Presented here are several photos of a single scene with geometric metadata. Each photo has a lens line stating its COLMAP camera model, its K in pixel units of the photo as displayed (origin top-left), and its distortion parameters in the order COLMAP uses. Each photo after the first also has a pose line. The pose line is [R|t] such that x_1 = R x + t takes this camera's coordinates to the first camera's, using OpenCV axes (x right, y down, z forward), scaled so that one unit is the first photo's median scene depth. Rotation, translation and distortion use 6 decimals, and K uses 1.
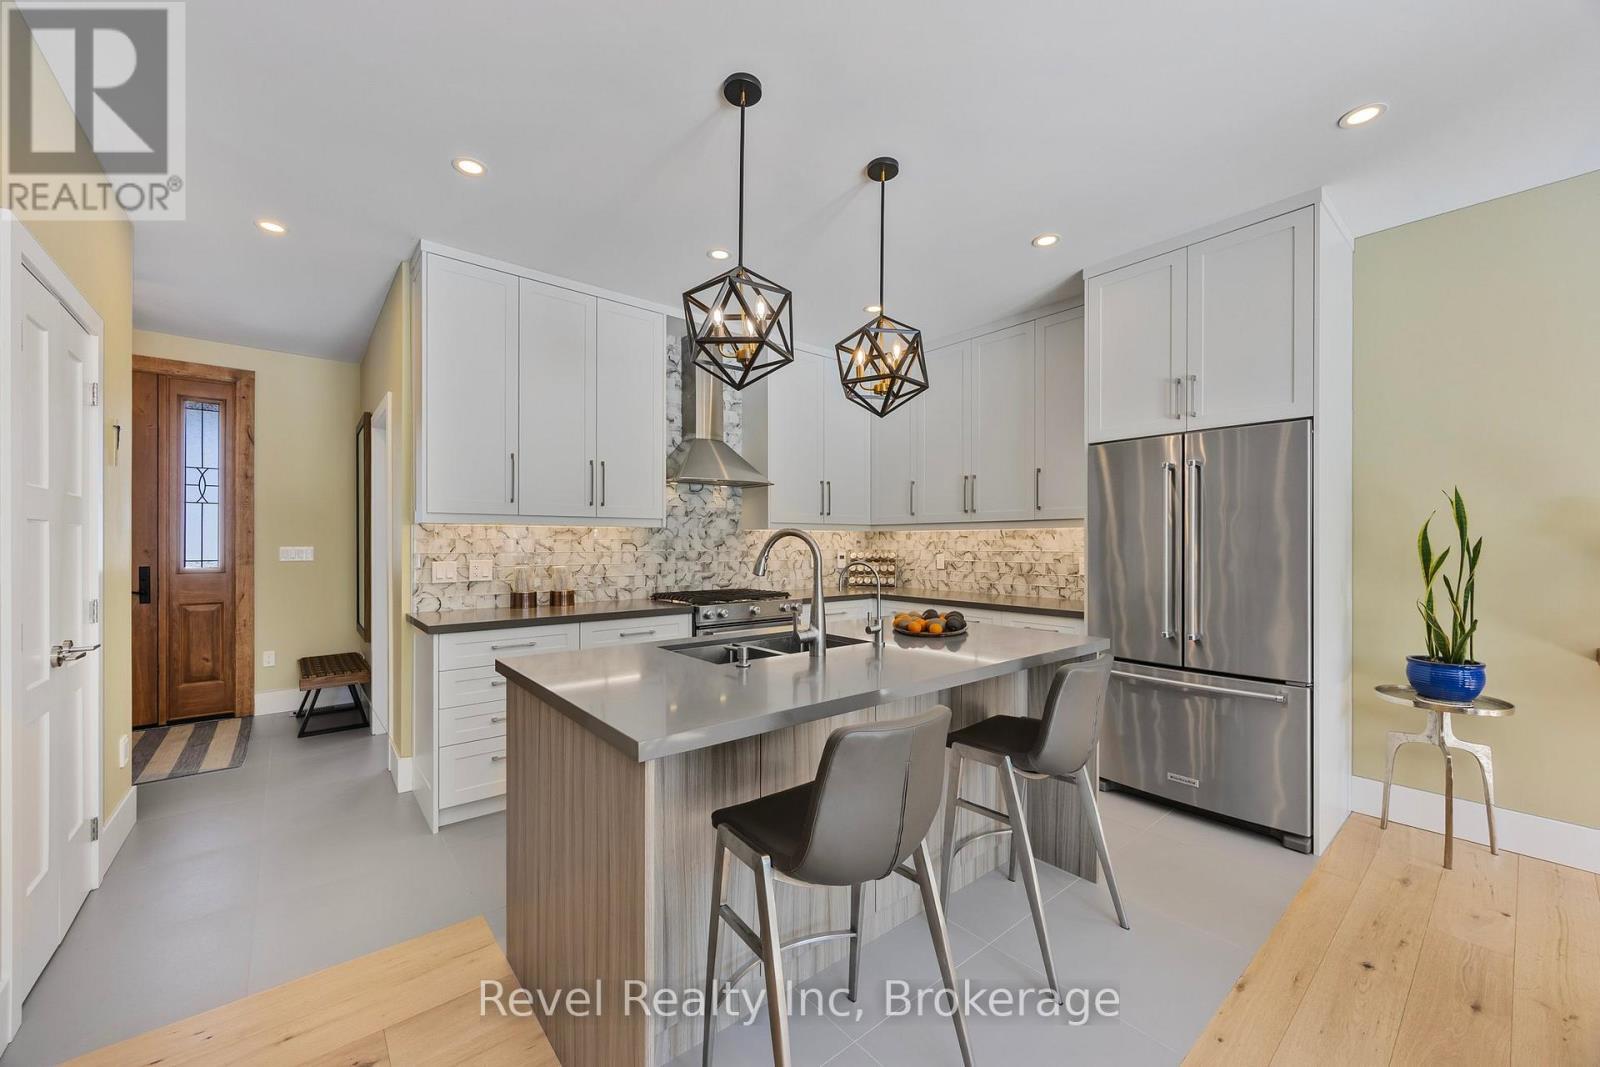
lens RADIAL K [[610.0, 0, 798.3], [0, 610.0, 543.4], [0, 0, 1]] dist [-0.001598, 0.000882]
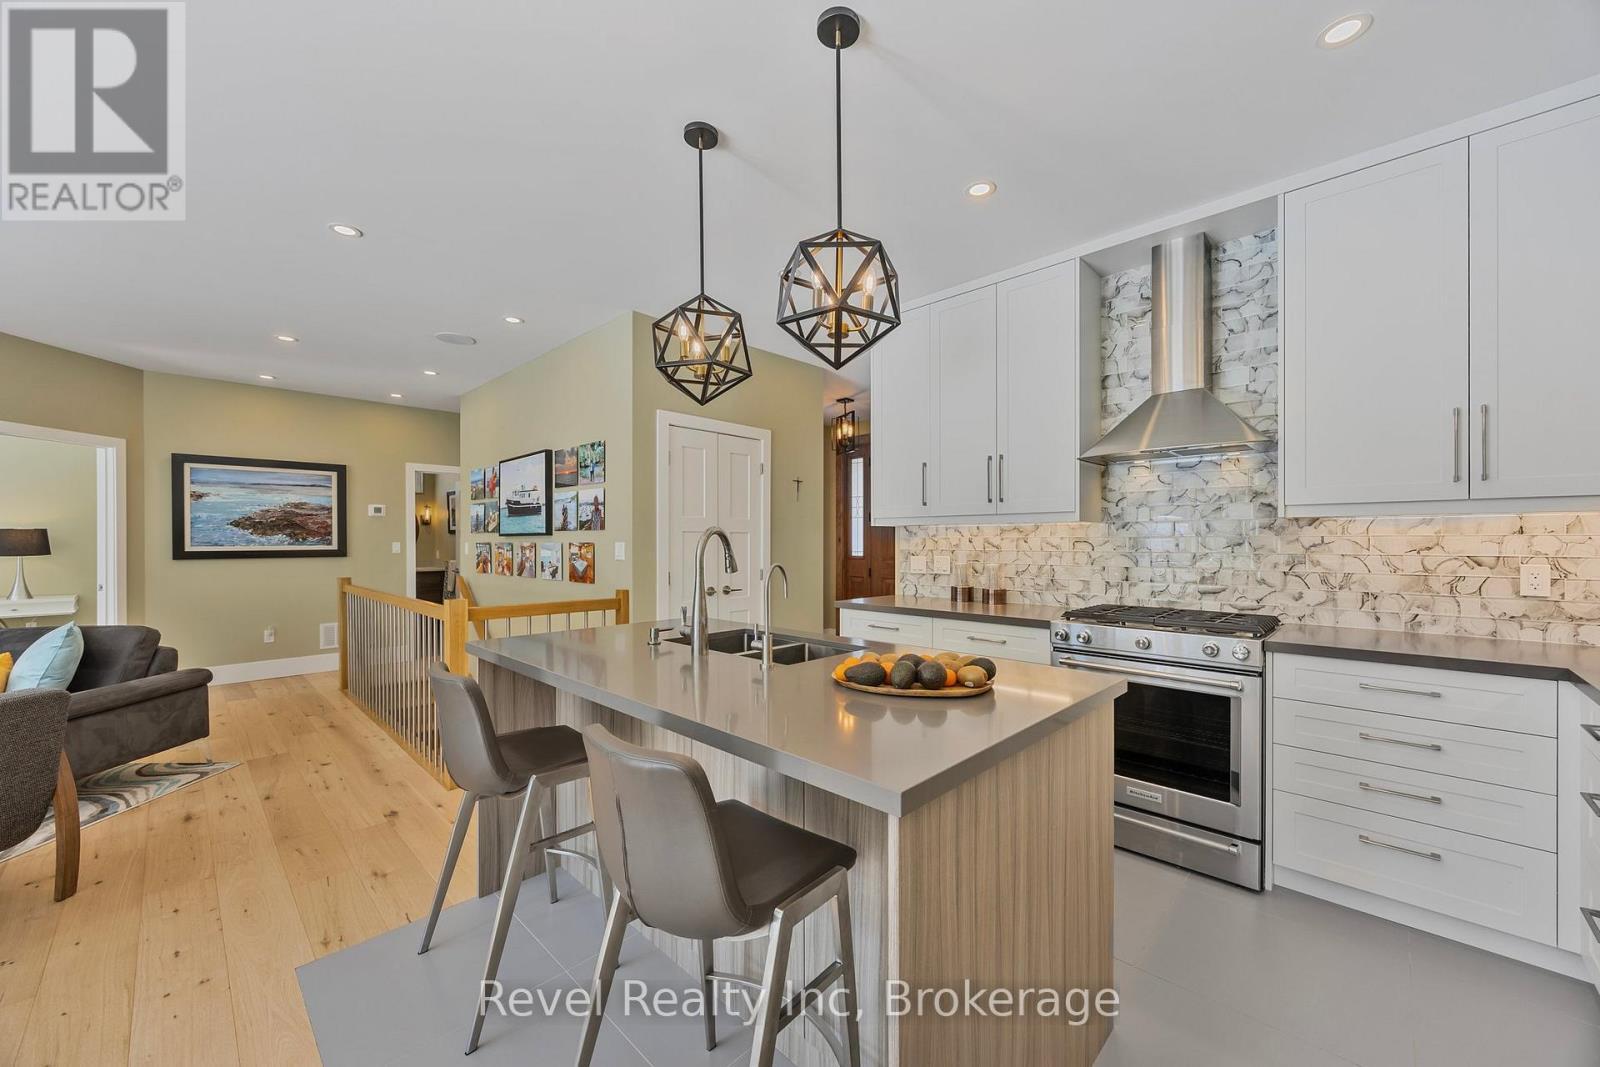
lens RADIAL K [[610.0, 0, 802.9], [0, 610.0, 540.5], [0, 0, 1]] dist [-0.001598, 0.000882]
pose [[0.110121, -0.001397, -0.993917, 0.472619], [-0.000579, 0.999999, -0.001470, -0.000292], [0.993918, 0.000738, 0.110120, 0.480980]]
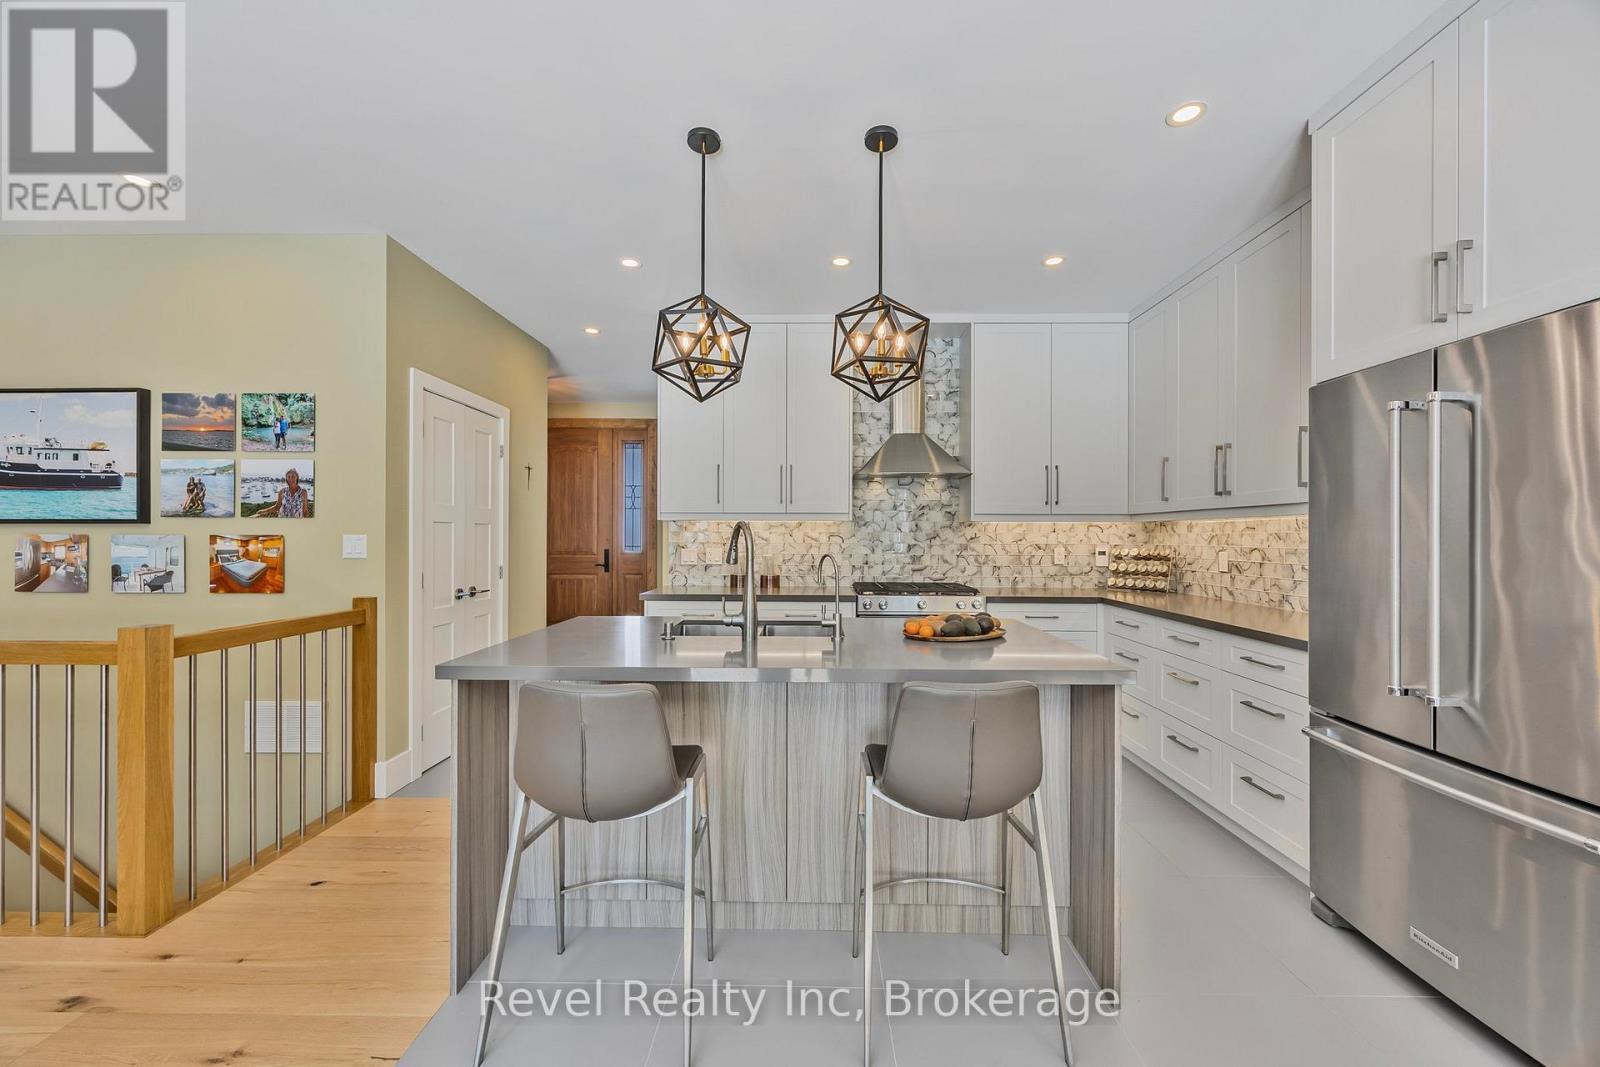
lens RADIAL K [[610.0, 0, 803.8], [0, 610.0, 534.0], [0, 0, 1]] dist [-0.001598, 0.000882]
pose [[0.760142, 0.000897, -0.649757, 0.363069], [-0.004048, 0.999986, -0.003356, 0.000557], [0.649745, 0.005181, 0.760135, 0.113299]]
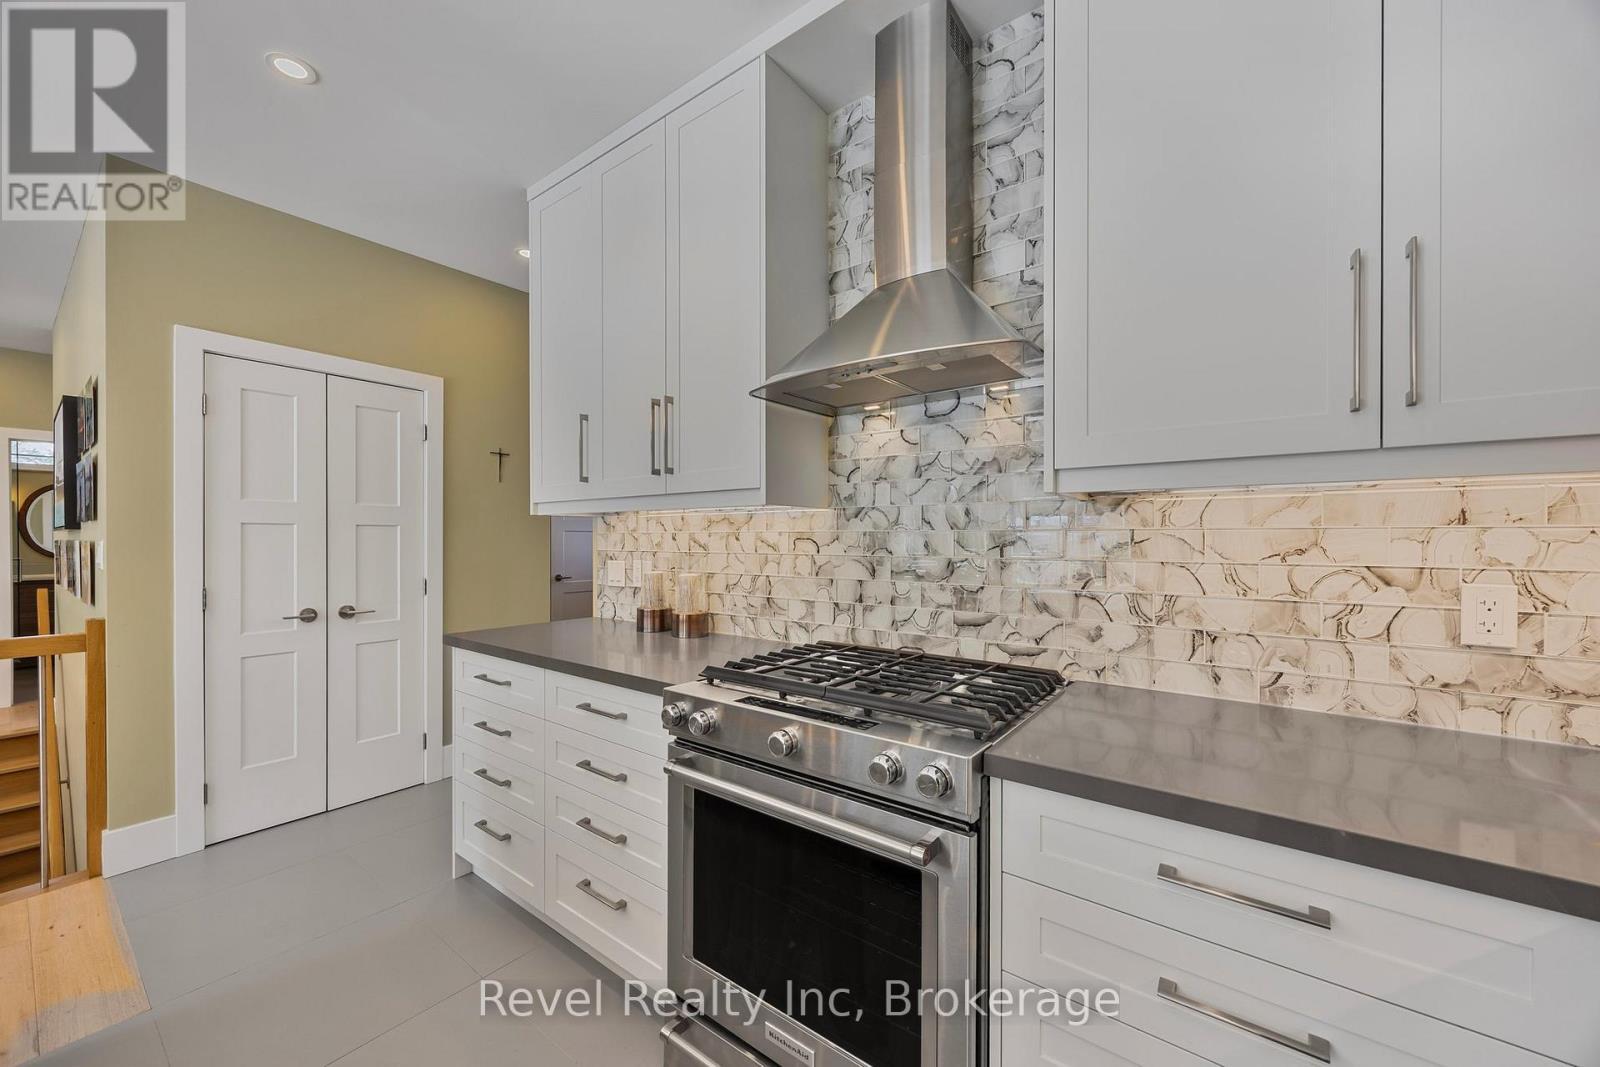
lens RADIAL K [[610.0, 0, 801.1], [0, 610.0, 539.8], [0, 0, 1]] dist [-0.001598, 0.000882]
pose [[0.228707, 0.003017, -0.973491, 0.217457], [0.000142, 0.999995, 0.003132, -0.000924], [0.973495, -0.000854, 0.228706, 0.803268]]
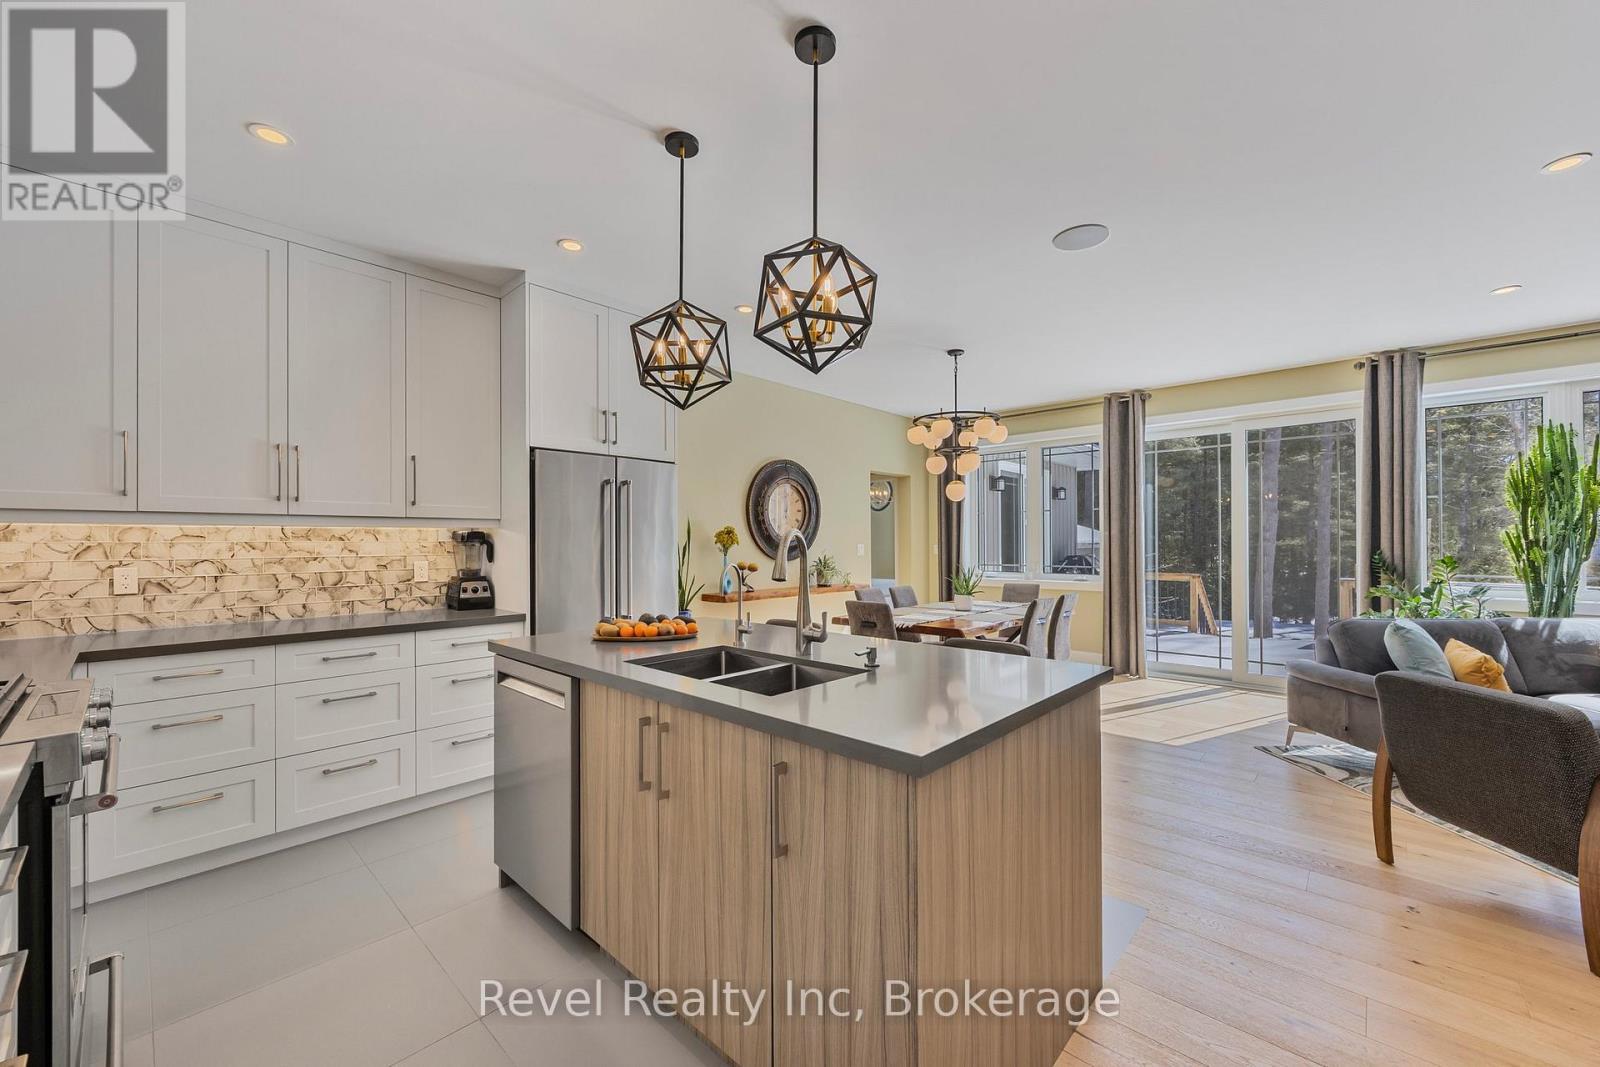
lens RADIAL K [[610.0, 0, 804.9], [0, 610.0, 539.1], [0, 0, 1]] dist [-0.001598, 0.000882]
pose [[-0.145575, 0.003313, 0.989342, -0.447978], [0.003450, 0.999990, -0.002841, -0.004709], [-0.989341, 0.002999, -0.145585, 0.522118]]
